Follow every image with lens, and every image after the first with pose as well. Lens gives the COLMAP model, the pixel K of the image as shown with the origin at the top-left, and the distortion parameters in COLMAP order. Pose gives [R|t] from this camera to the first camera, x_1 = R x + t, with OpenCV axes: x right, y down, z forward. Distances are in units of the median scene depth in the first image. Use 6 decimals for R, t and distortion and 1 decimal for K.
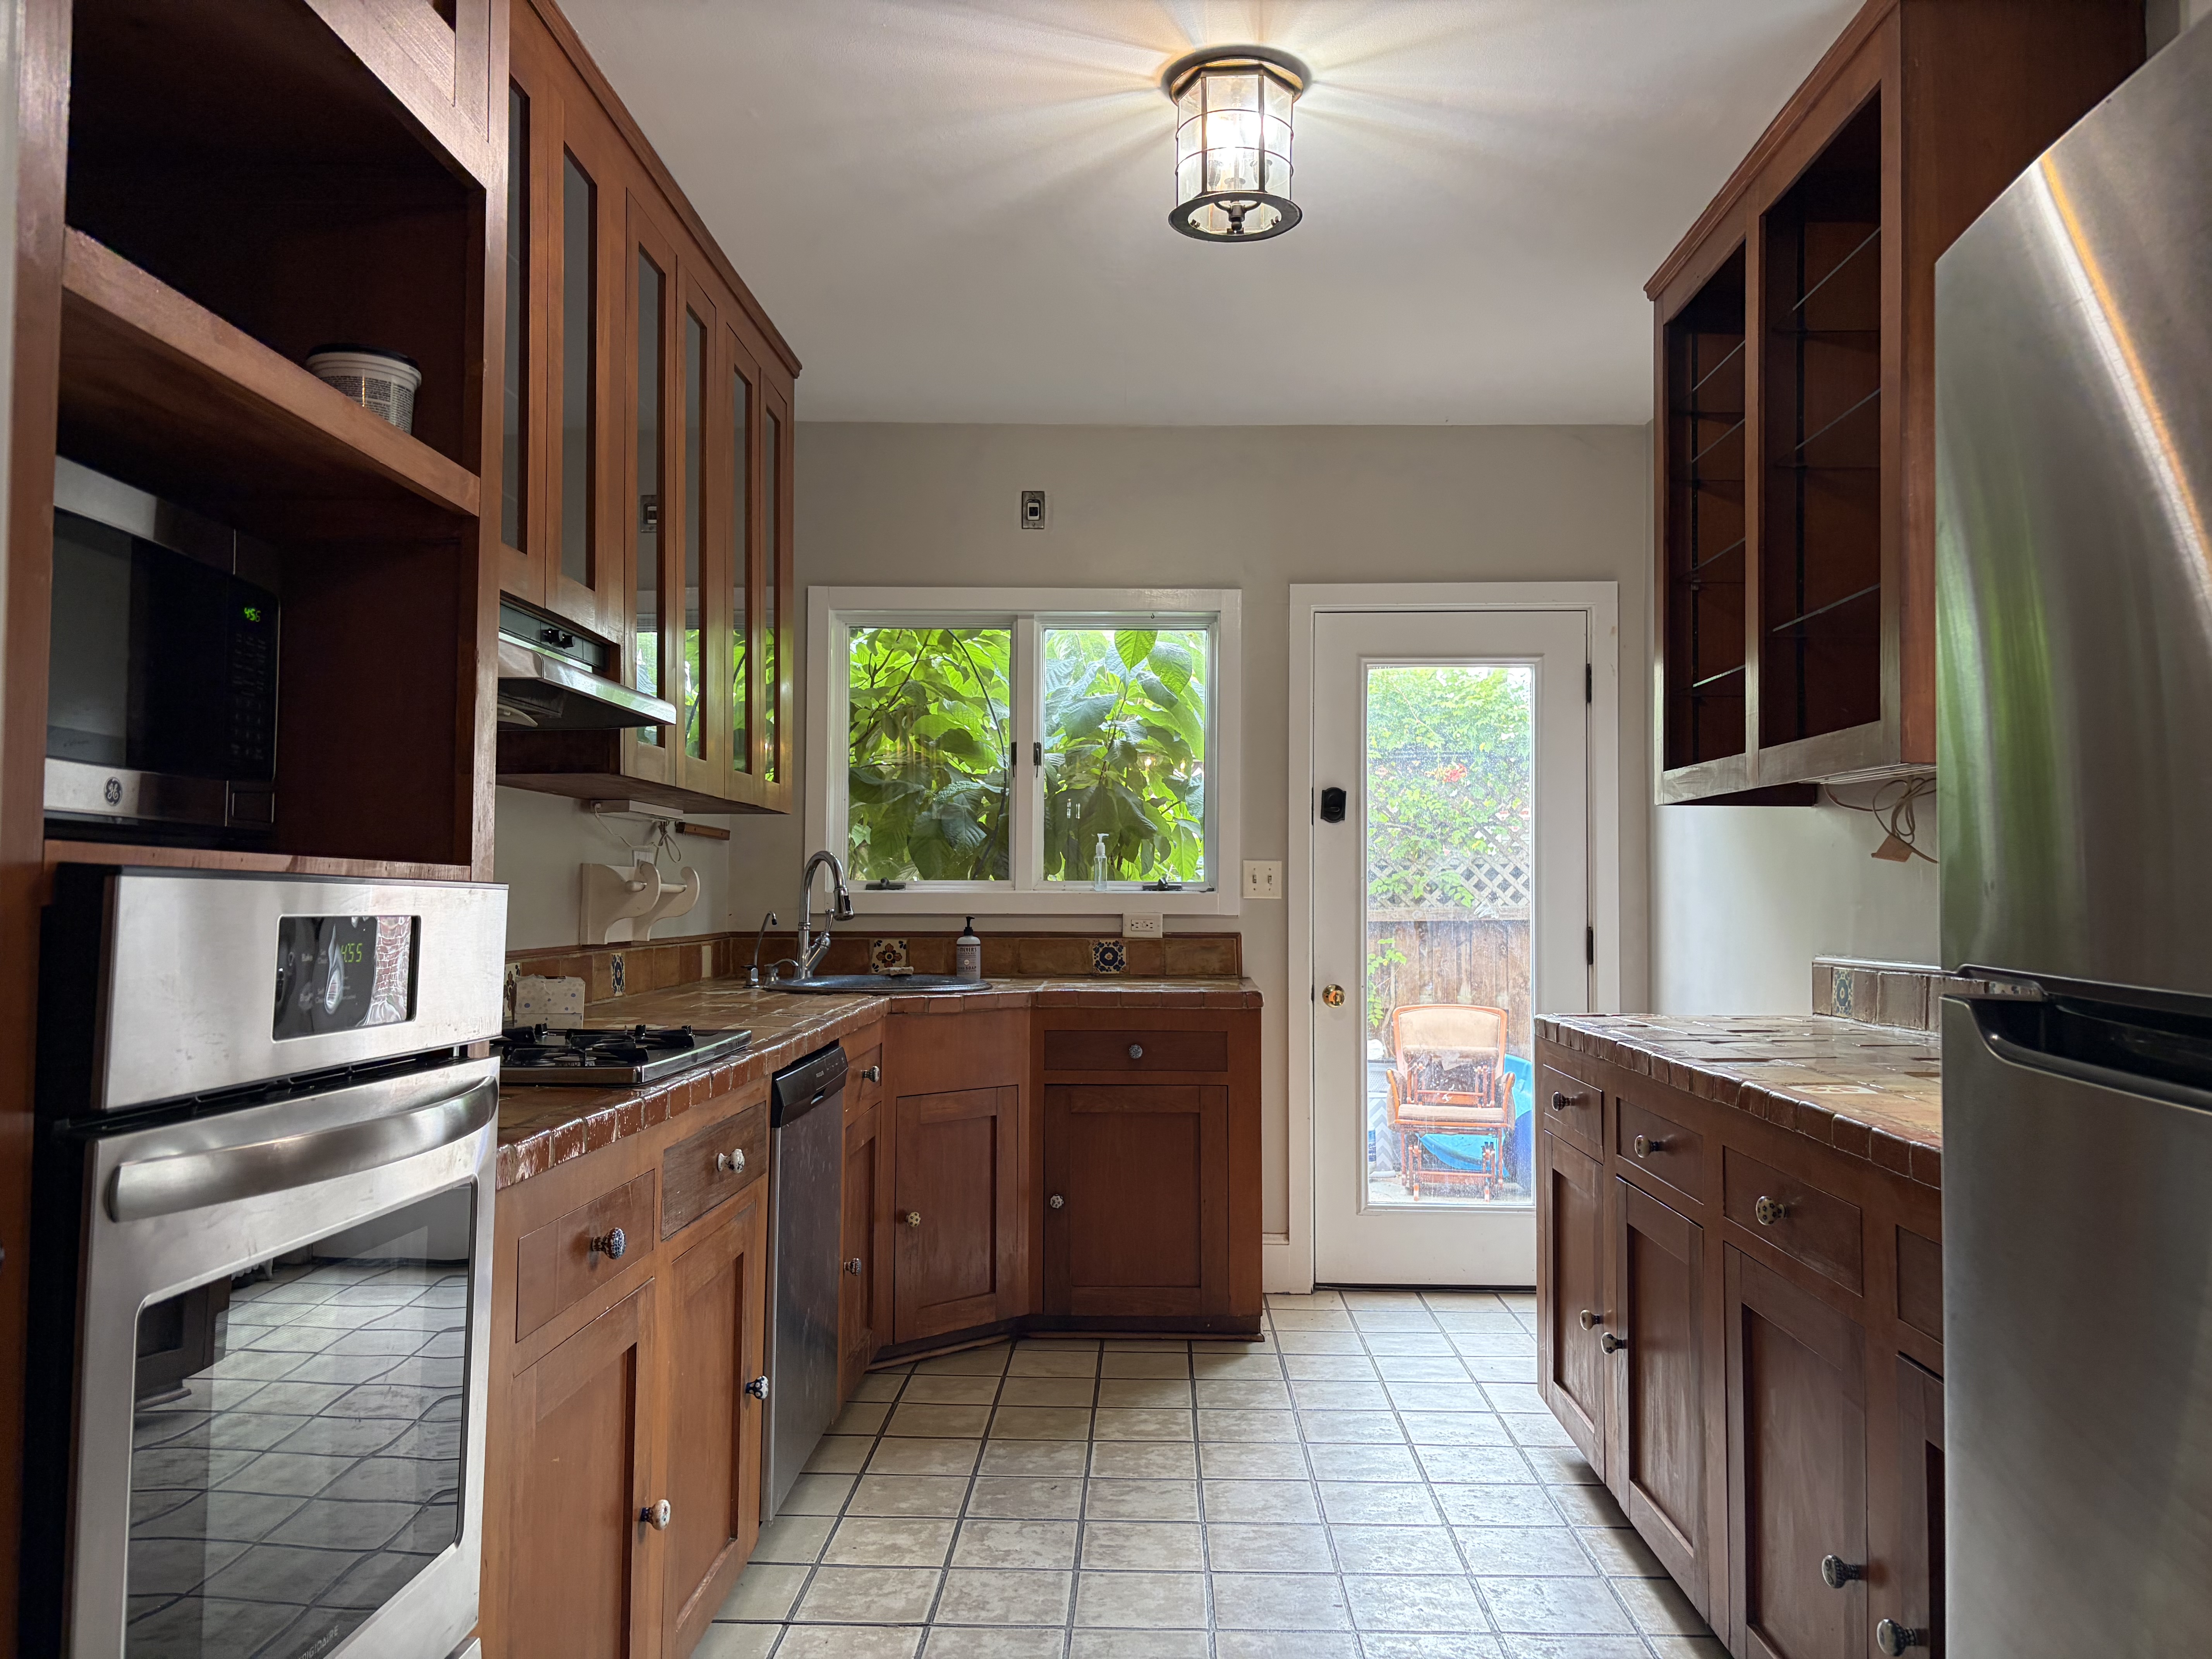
lens RADIAL K [[1673.0, 0, 1102.8], [0, 1673.0, 827.7], [0, 0, 1]] dist [-0.002347, 0.000812]
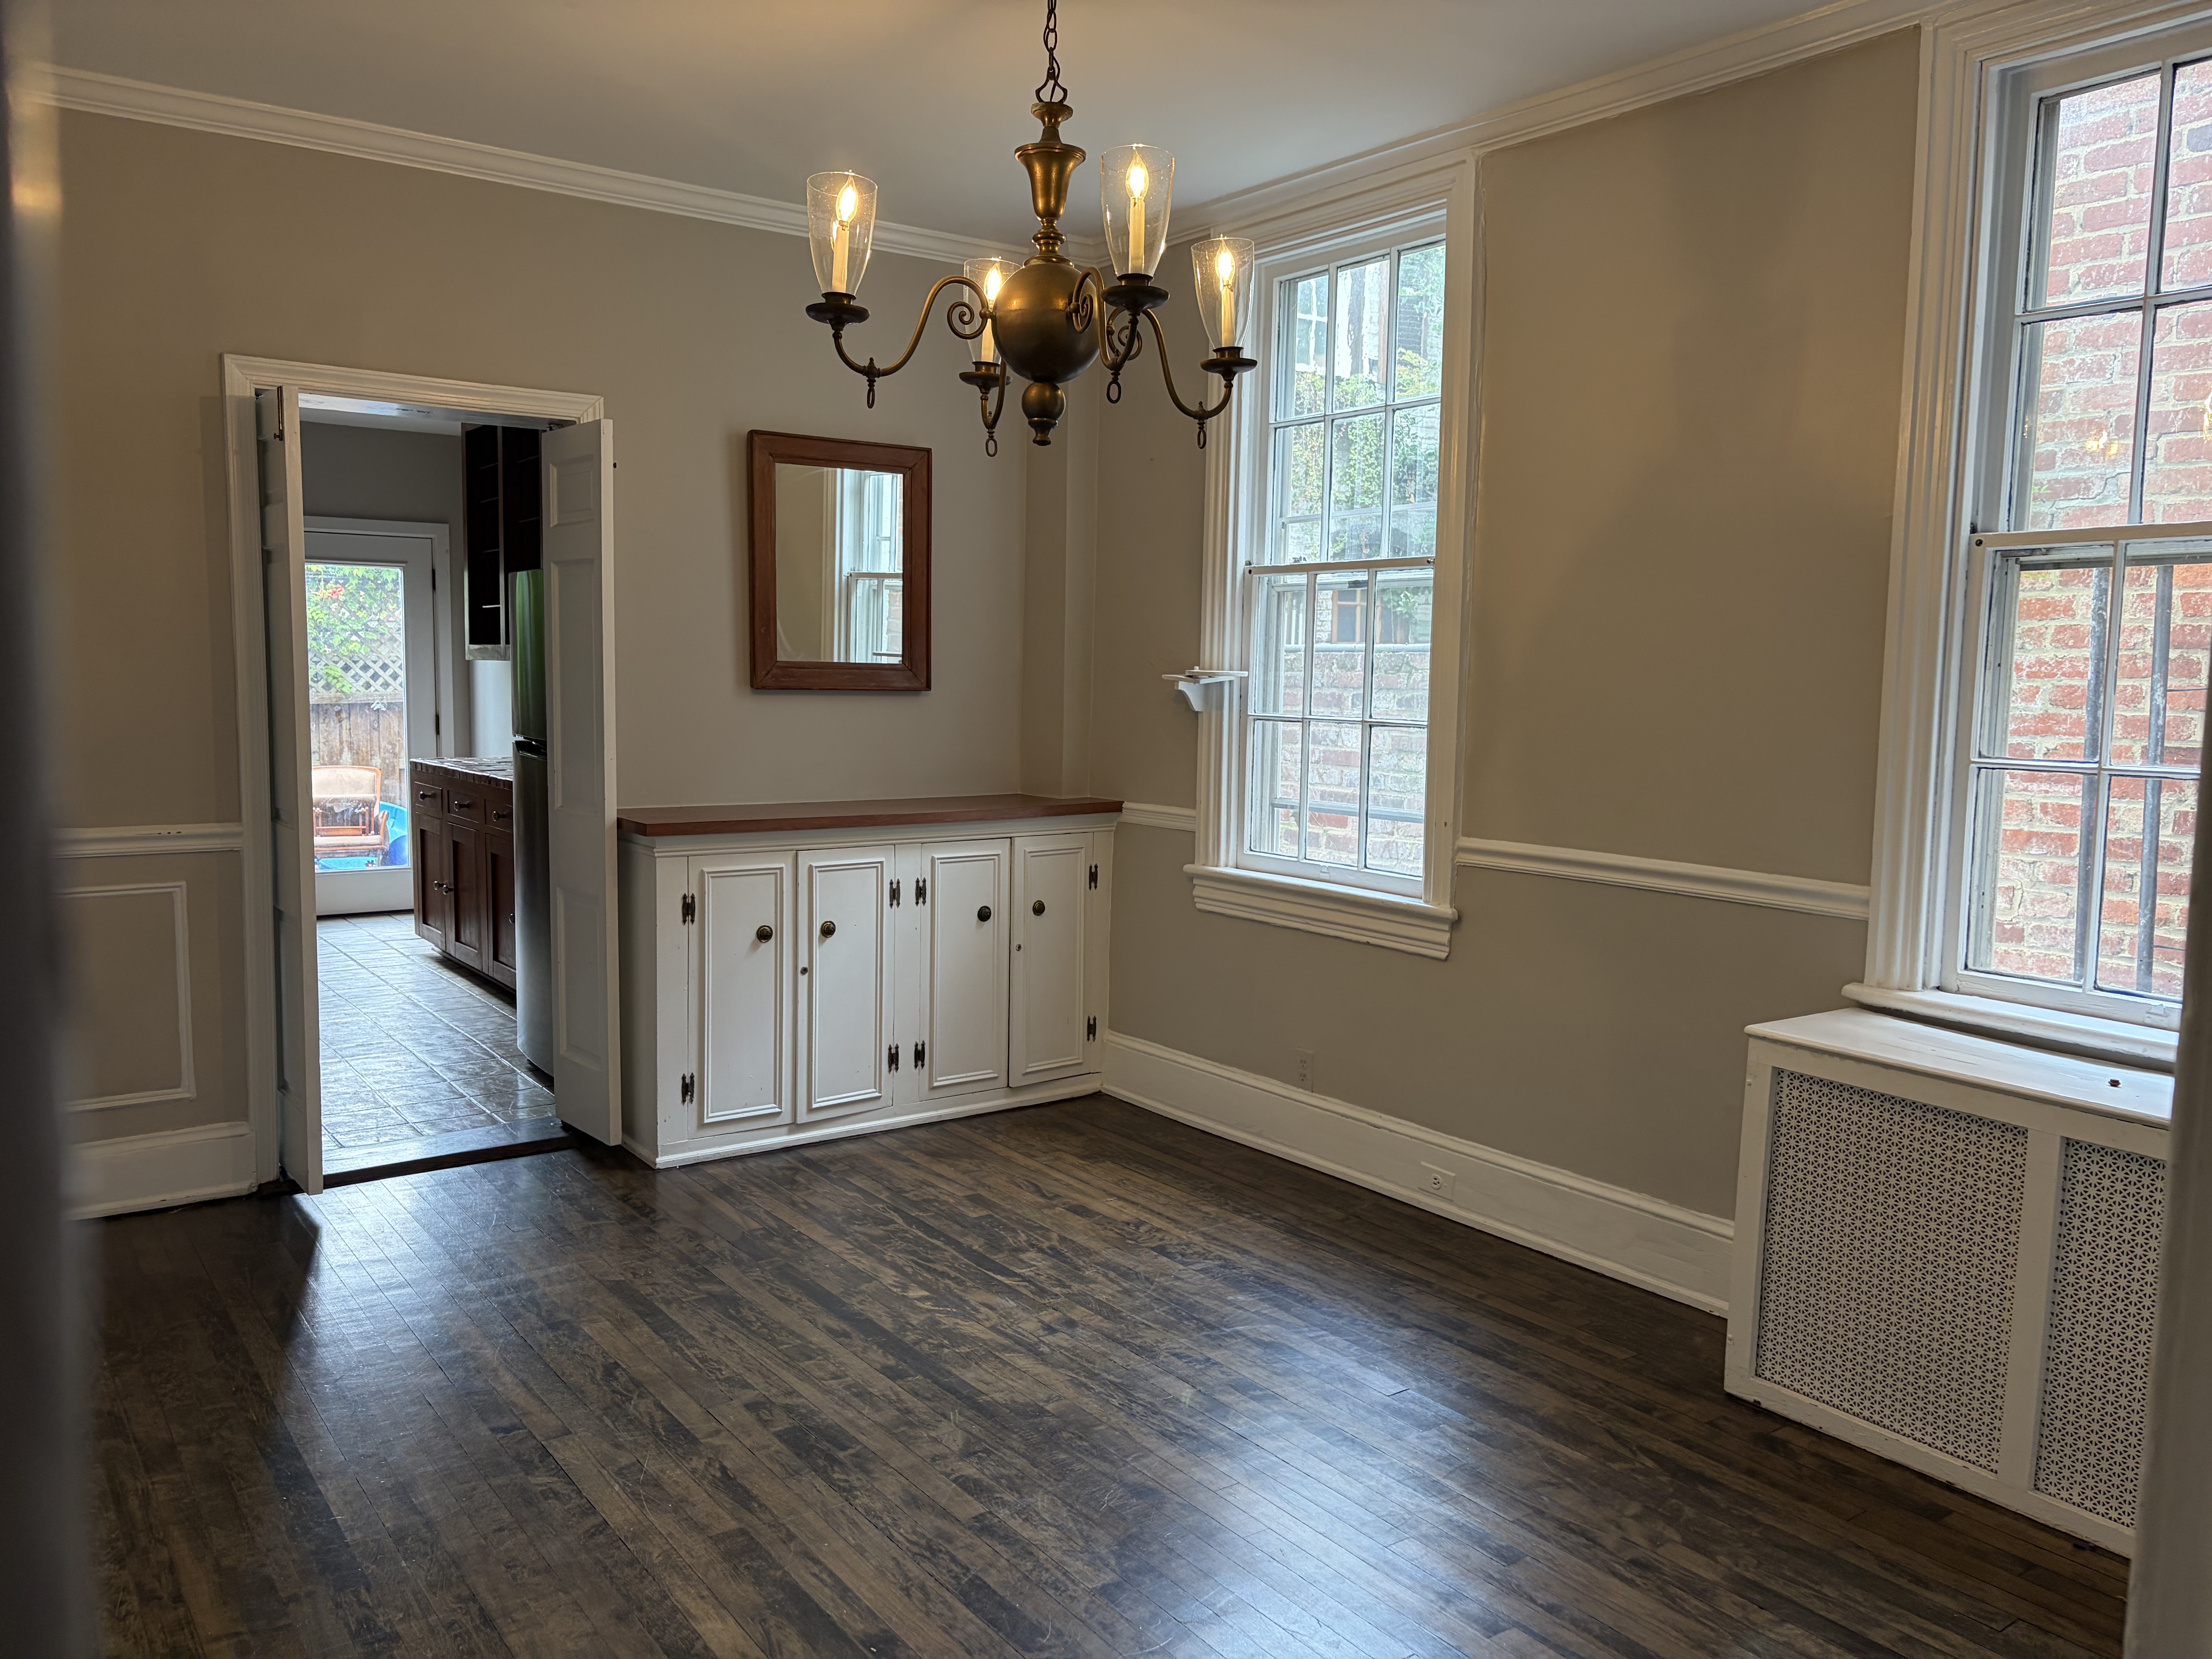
lens RADIAL K [[1673.0, 0, 1101.6], [0, 1673.0, 829.3], [0, 0, 1]] dist [-0.002347, 0.000812]
pose [[0.793787, -0.059444, 0.605284, -0.136193], [-0.026182, 0.990950, 0.131656, -0.041398], [-0.607632, -0.120354, 0.785046, -0.492918]]
